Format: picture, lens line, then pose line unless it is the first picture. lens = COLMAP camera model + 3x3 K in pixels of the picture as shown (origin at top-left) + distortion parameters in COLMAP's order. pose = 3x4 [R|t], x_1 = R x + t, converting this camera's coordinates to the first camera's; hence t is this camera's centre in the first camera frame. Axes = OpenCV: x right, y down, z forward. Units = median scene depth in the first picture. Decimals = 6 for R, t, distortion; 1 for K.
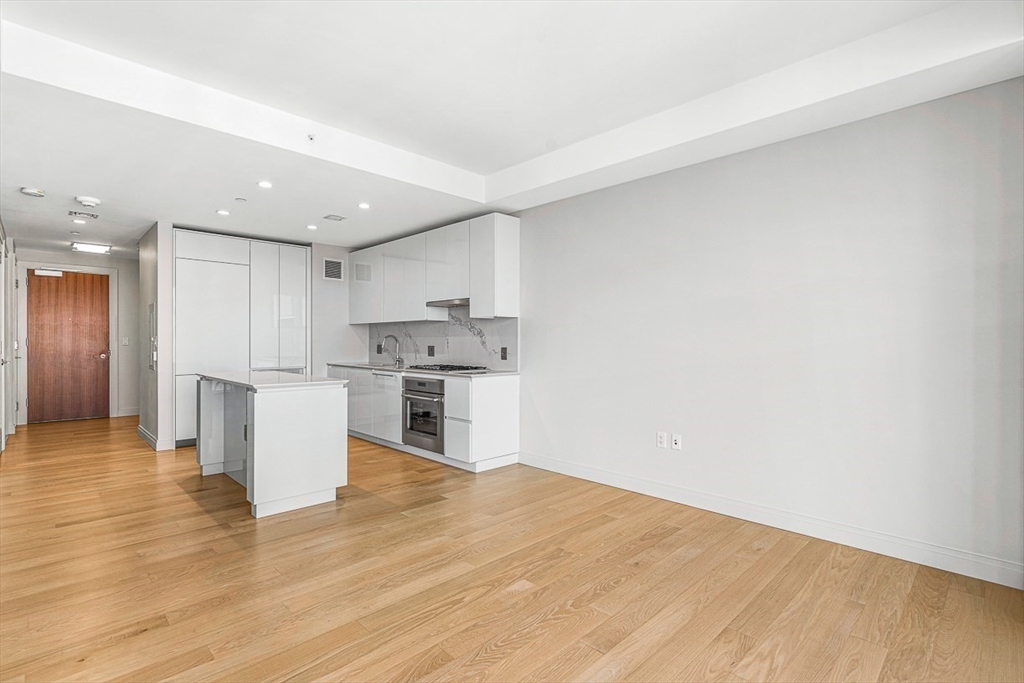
lens RADIAL K [[475.0, 0, 503.2], [0, 475.0, 344.4], [0, 0, 1]] dist [-0.001821, 0.000565]
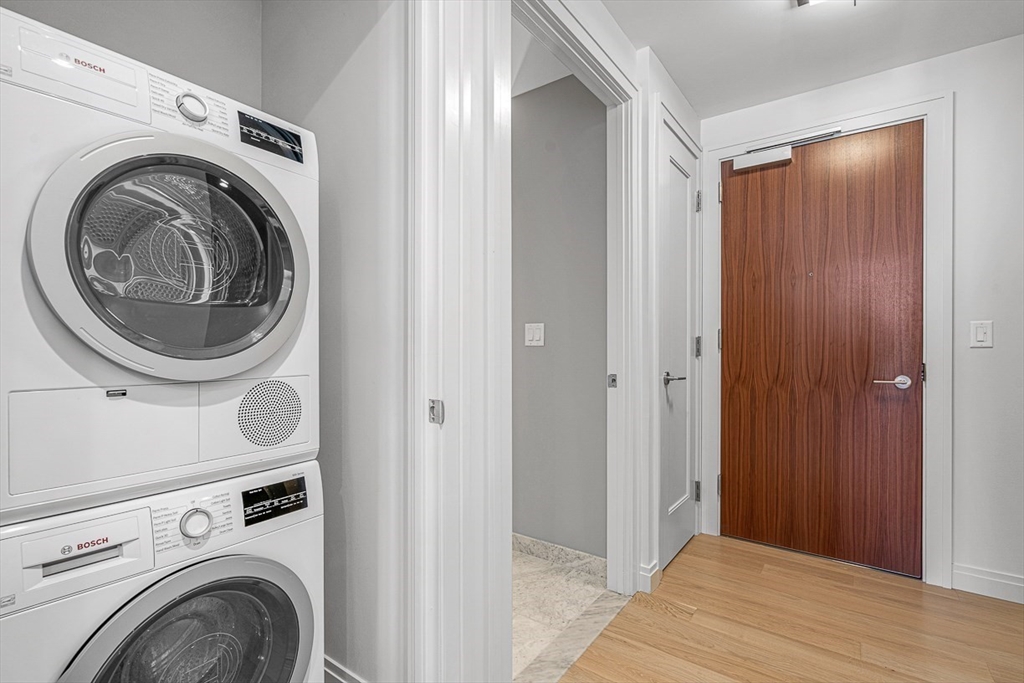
lens RADIAL K [[475.0, 0, 514.3], [0, 475.0, 345.6], [0, 0, 1]] dist [-0.001821, 0.000565]
pose [[0.185122, 0.003960, -0.982708, -0.474313], [-0.000307, 0.999992, 0.003972, -0.000477], [0.982715, -0.000434, 0.185122, 0.561383]]
